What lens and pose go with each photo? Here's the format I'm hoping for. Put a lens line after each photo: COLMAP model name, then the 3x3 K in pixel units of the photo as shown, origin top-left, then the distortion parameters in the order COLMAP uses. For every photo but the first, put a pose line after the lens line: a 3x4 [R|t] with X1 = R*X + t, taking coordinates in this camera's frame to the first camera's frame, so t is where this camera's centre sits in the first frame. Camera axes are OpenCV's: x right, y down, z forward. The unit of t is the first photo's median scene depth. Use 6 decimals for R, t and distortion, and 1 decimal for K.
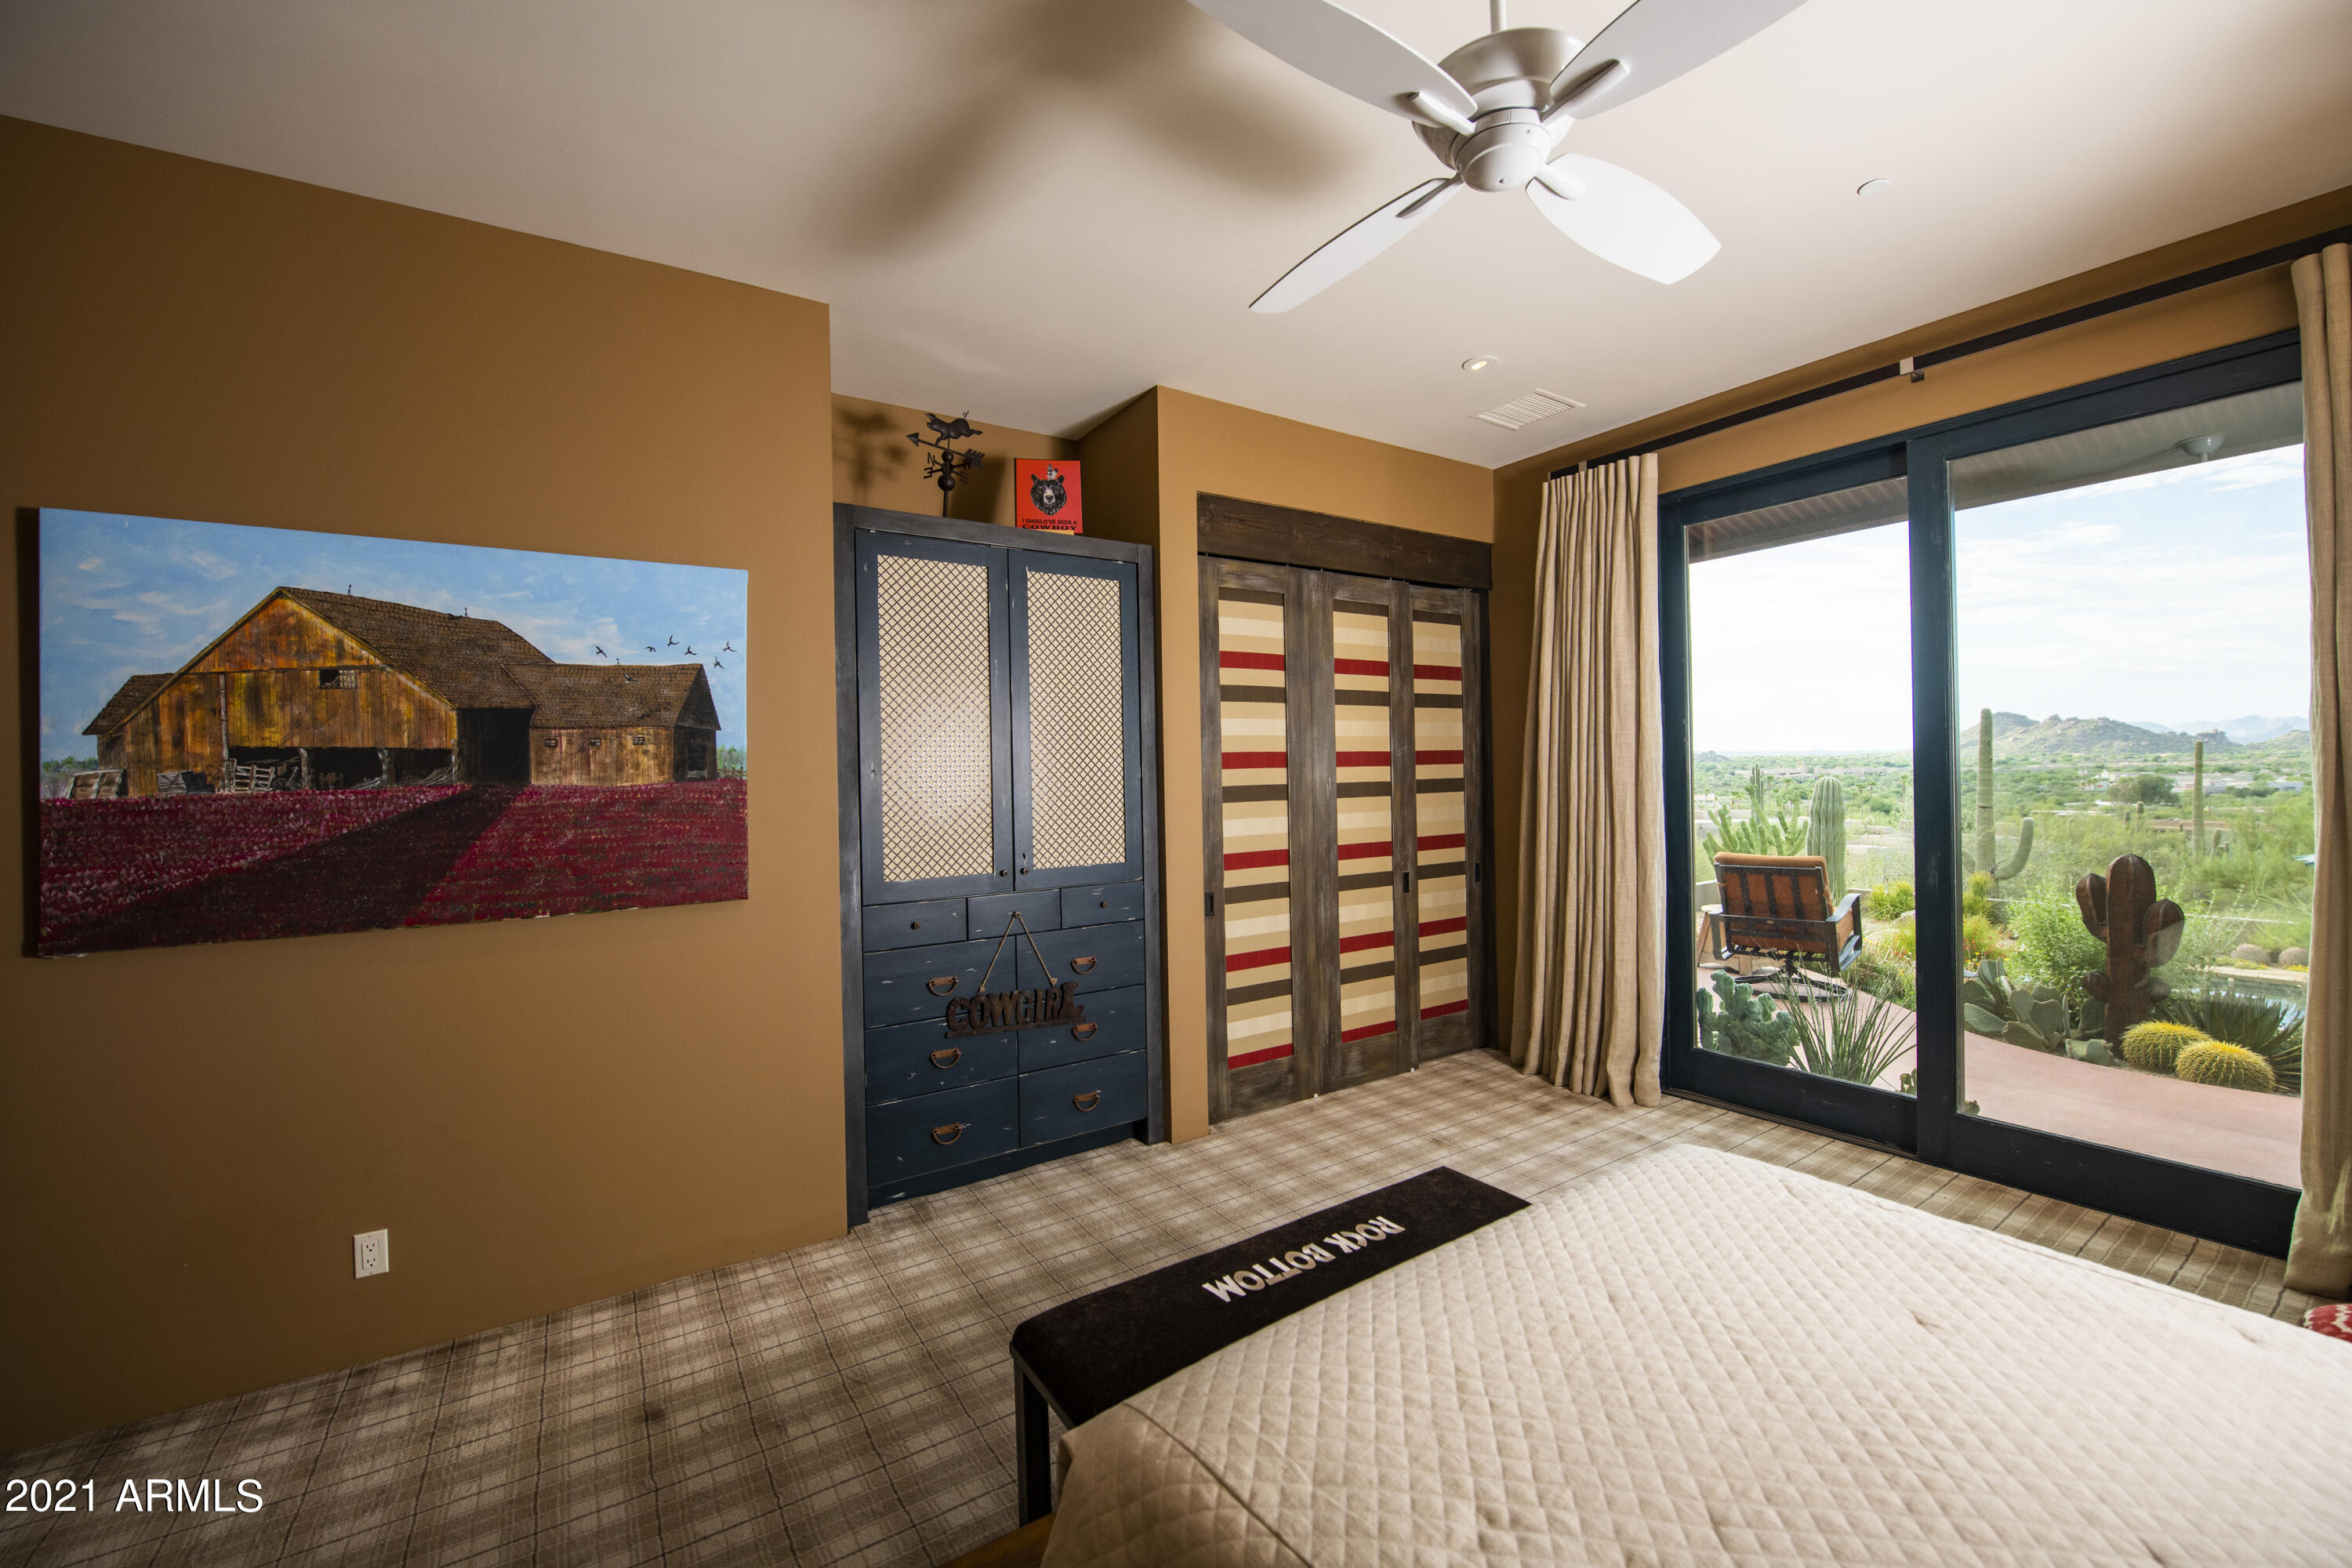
lens RADIAL K [[908.2, 0, 1148.9], [0, 908.2, 777.2], [0, 0, 1]] dist [-0.030158, -0.000006]
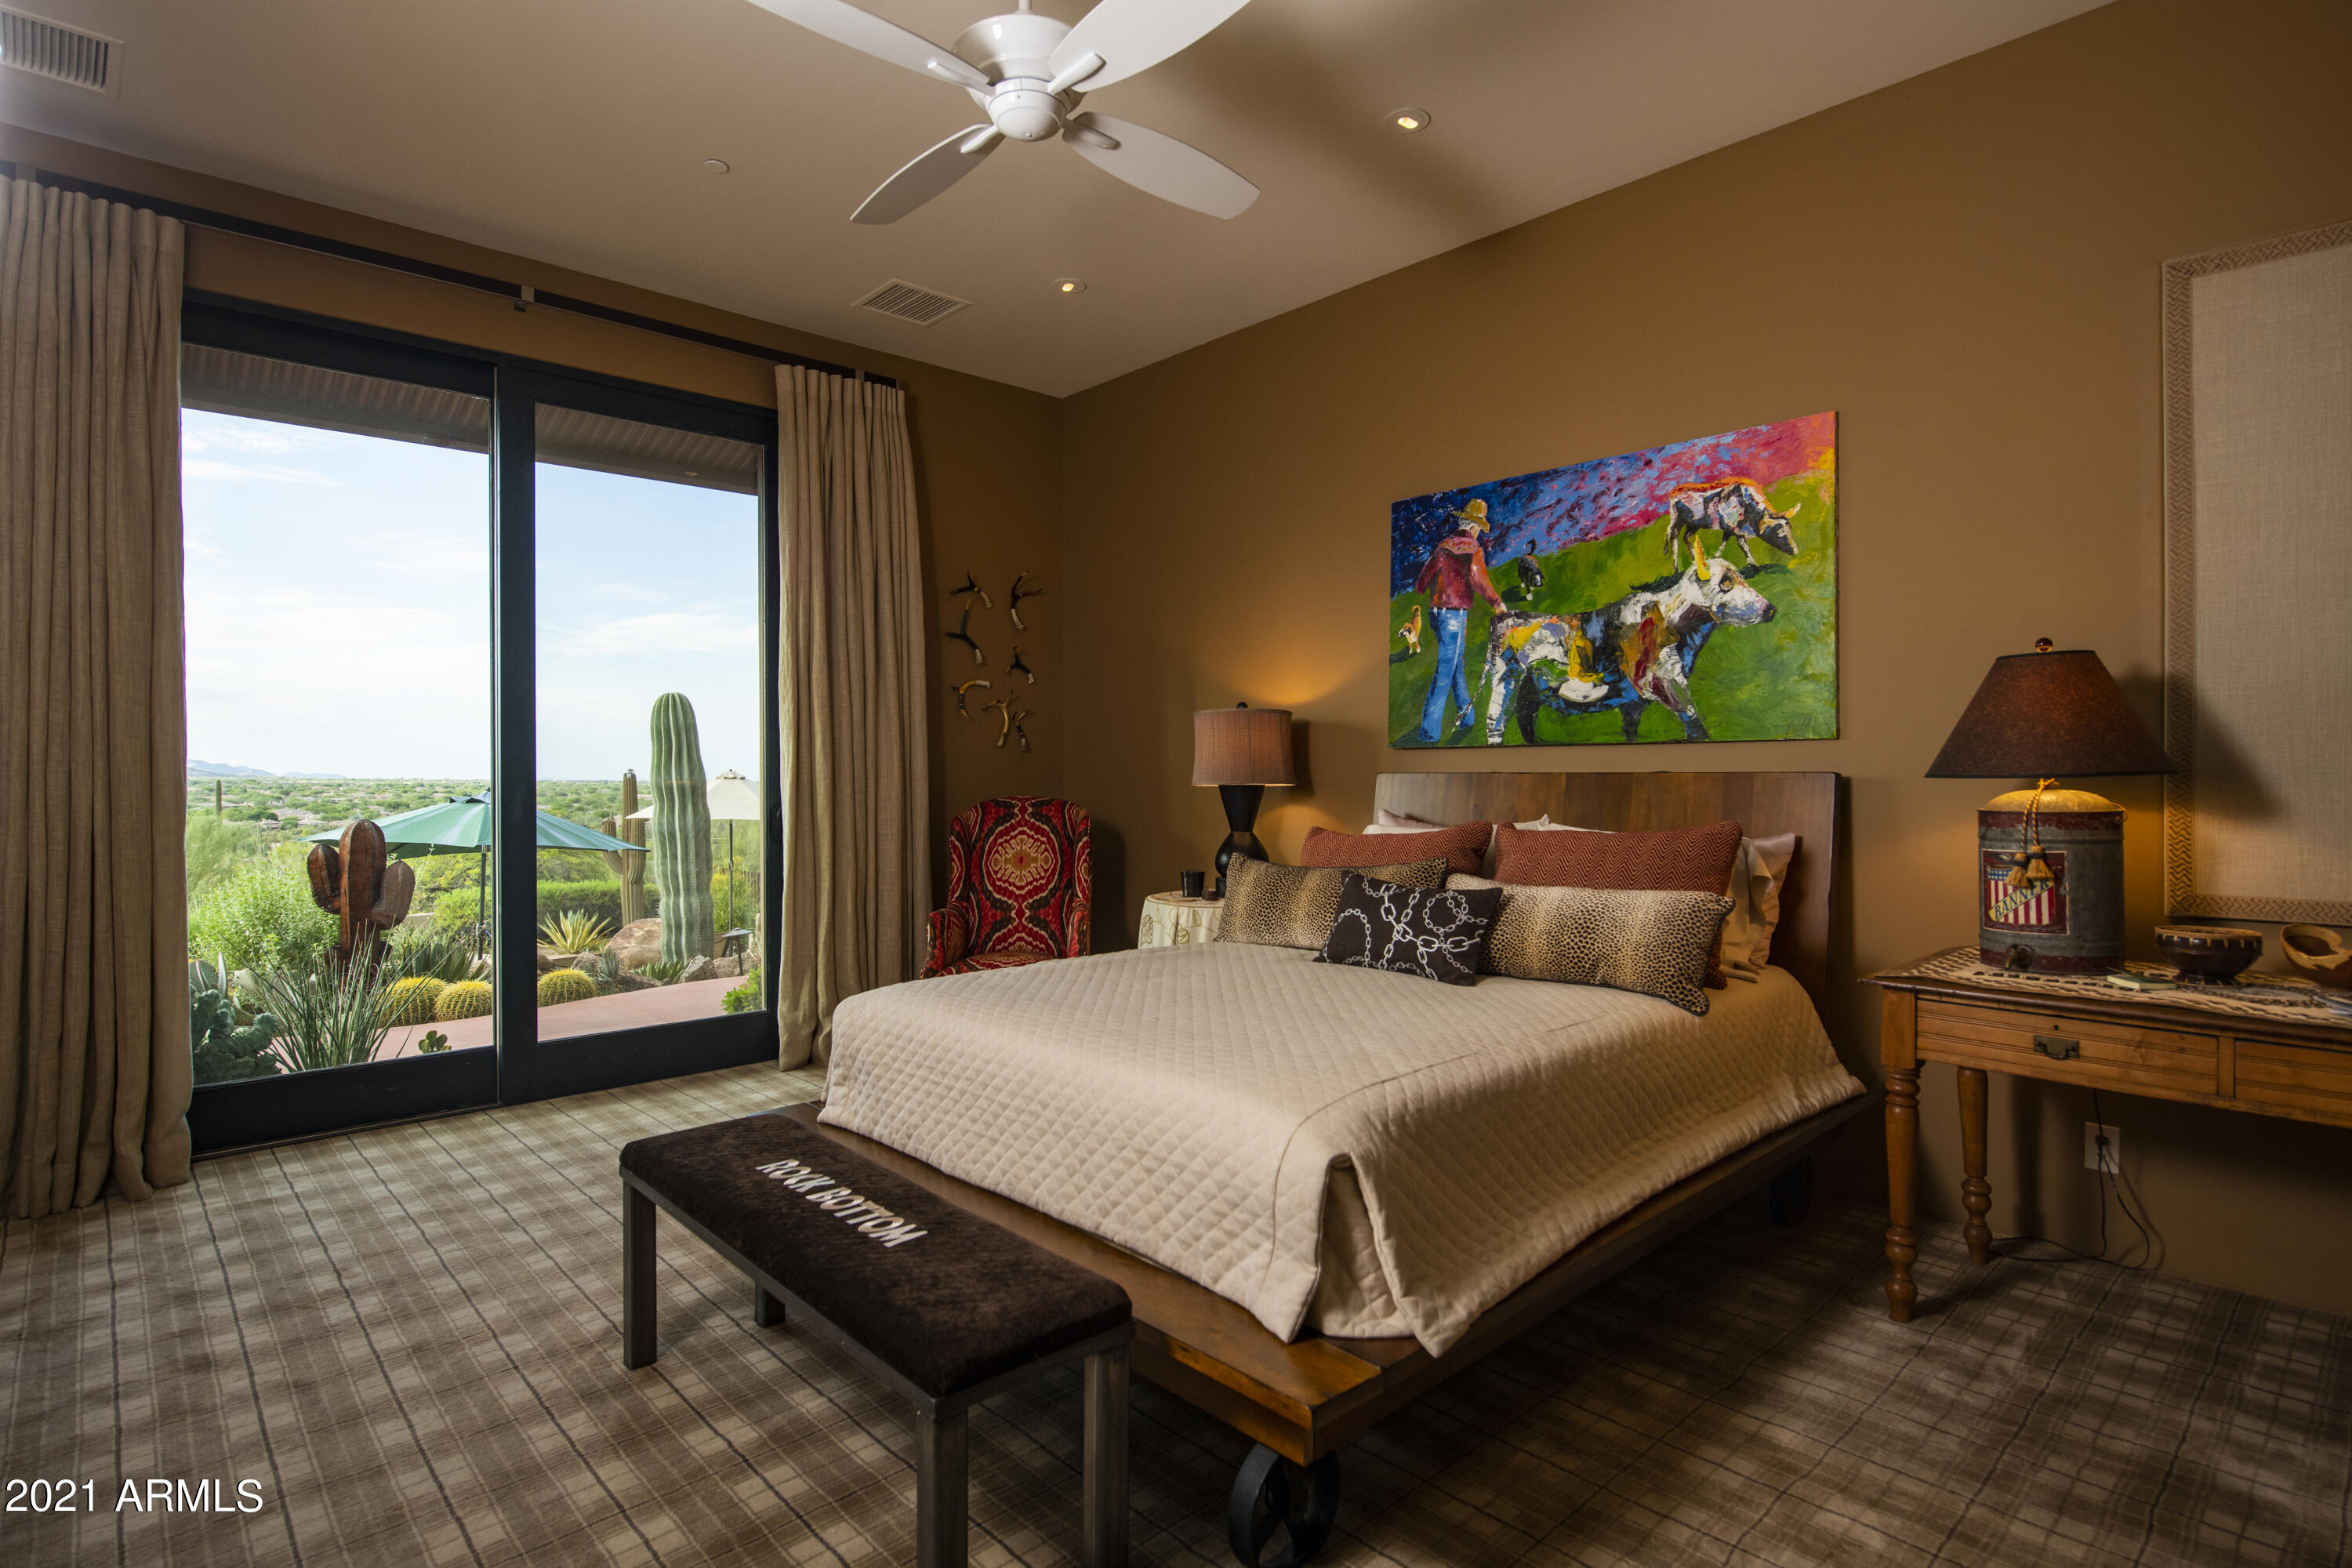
lens RADIAL K [[1181.7, 0, 1176.0], [0, 1181.7, 784.0], [0, 0, 1]] dist [0.001373, 0.000362]
pose [[-0.181224, 0.008339, 0.983407, -0.501194], [-0.000735, 0.999963, -0.008614, 0.079269], [-0.983442, -0.002283, -0.181211, 0.458573]]
